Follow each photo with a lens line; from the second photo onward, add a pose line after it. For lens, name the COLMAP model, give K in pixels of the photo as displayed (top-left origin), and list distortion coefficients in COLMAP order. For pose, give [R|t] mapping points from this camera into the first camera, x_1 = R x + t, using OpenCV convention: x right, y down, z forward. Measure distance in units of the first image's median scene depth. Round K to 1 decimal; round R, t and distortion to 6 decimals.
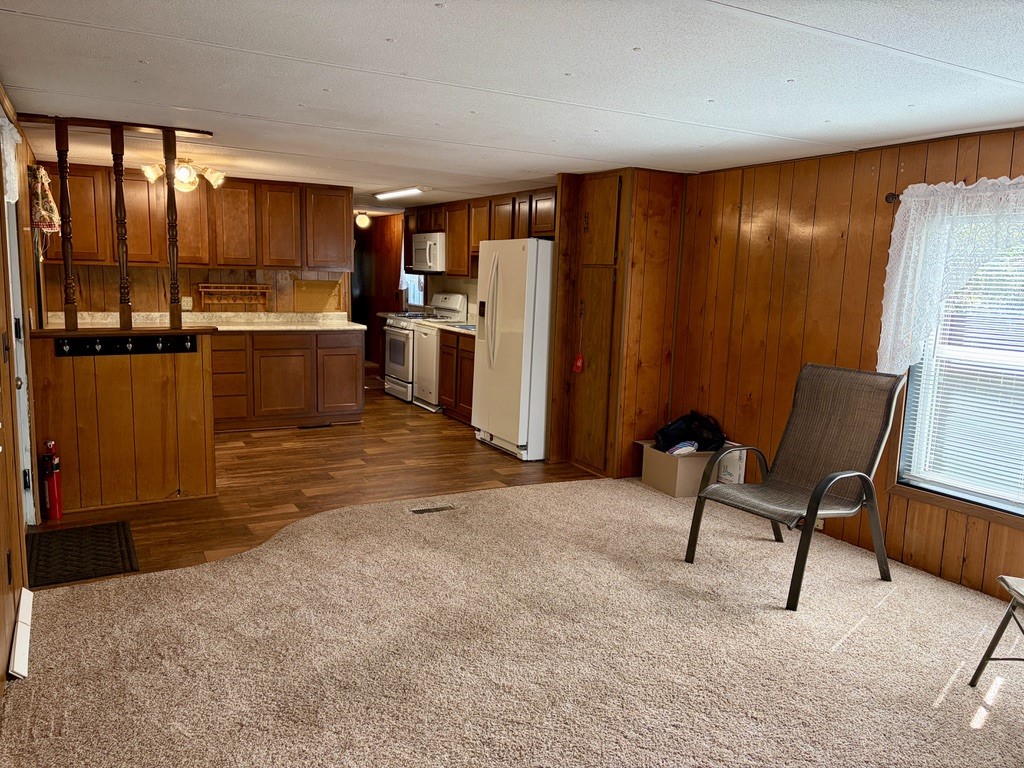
lens RADIAL K [[759.1, 0, 507.1], [0, 759.1, 381.3], [0, 0, 1]] dist [0.004923, 0.003348]
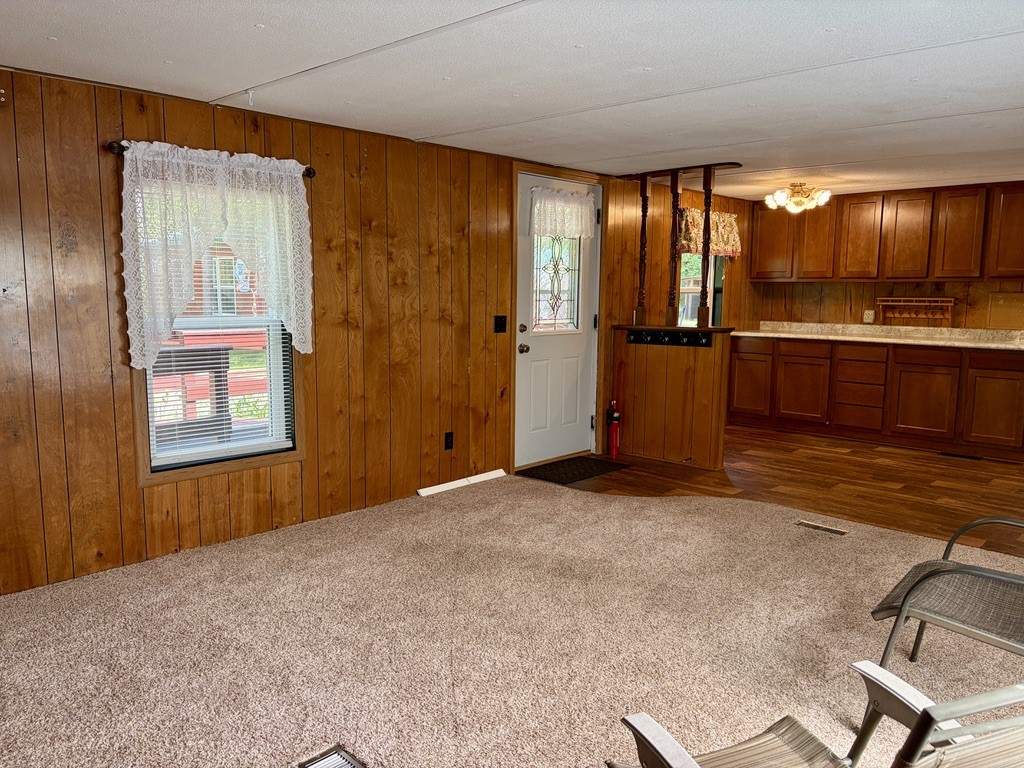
lens RADIAL K [[759.1, 0, 507.1], [0, 759.1, 381.3], [0, 0, 1]] dist [0.004923, 0.003348]
pose [[0.302169, 0.091279, -0.948874, 0.610516], [-0.132220, 0.989797, 0.053110, -0.005994], [0.944040, 0.109412, 0.311154, 0.310650]]
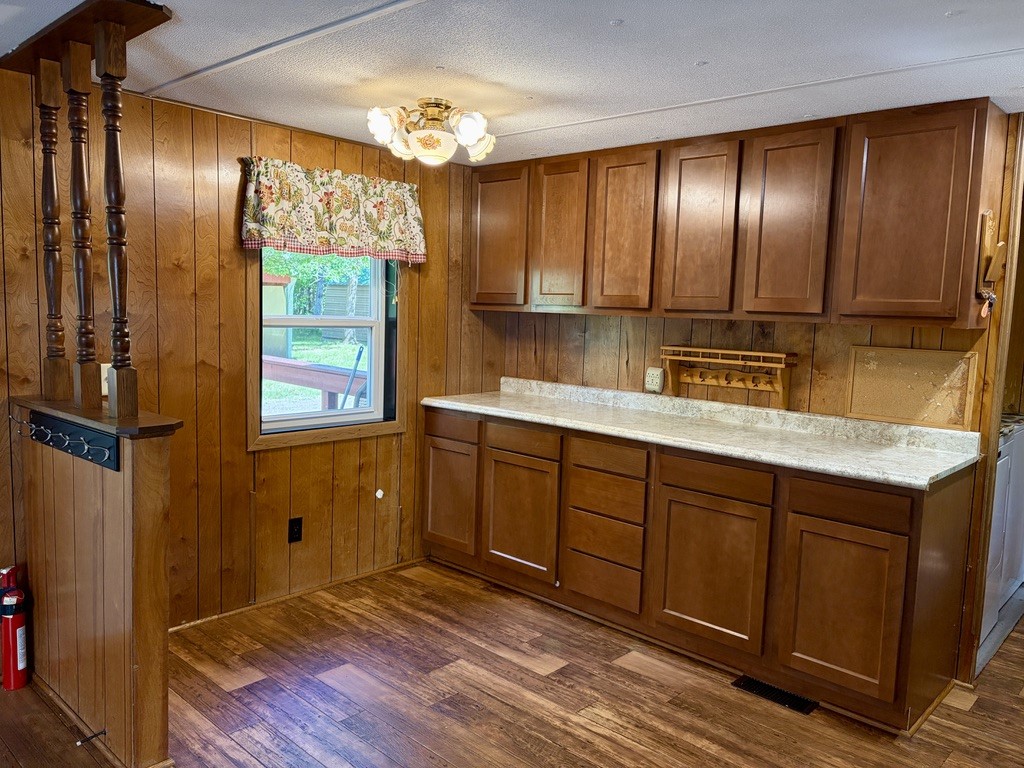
lens RADIAL K [[777.7, 0, 511.7], [0, 777.7, 368.1], [0, 0, 1]] dist [0.031918, 0.001354]
pose [[0.331494, 0.056386, -0.941771, 0.128509], [-0.159907, 0.987128, 0.002816, -0.136986], [0.929807, 0.149662, 0.336243, 1.010391]]
